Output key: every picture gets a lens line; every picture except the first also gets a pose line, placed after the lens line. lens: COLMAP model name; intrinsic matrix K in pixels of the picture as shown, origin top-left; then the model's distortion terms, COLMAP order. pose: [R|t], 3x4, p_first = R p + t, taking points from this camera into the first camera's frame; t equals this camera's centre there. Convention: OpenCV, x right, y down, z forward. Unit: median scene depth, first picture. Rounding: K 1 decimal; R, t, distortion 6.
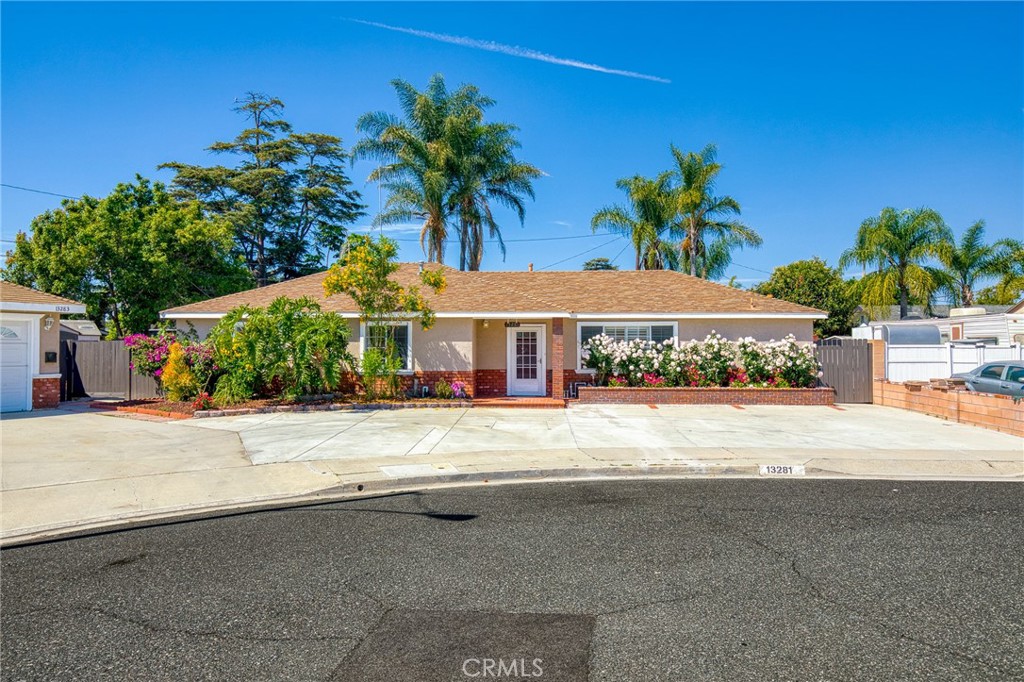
lens RADIAL K [[728.6, 0, 512.0], [0, 728.6, 340.6], [0, 0, 1]] dist [0.008700, 0.005202]
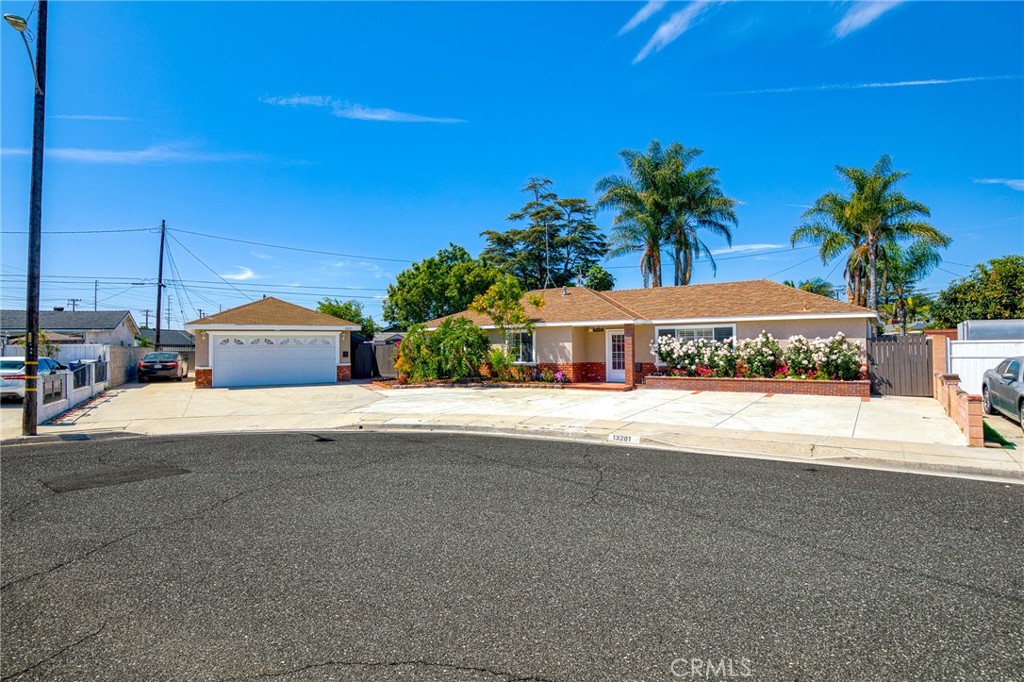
lens RADIAL K [[553.4, 0, 511.6], [0, 553.4, 347.3], [0, 0, 1]] dist [-0.029781, -0.001182]
pose [[0.843966, -0.009022, -0.536321, 0.402775], [0.015273, 0.999857, 0.007213, 0.000987], [0.536179, -0.014279, 0.843983, 0.028149]]
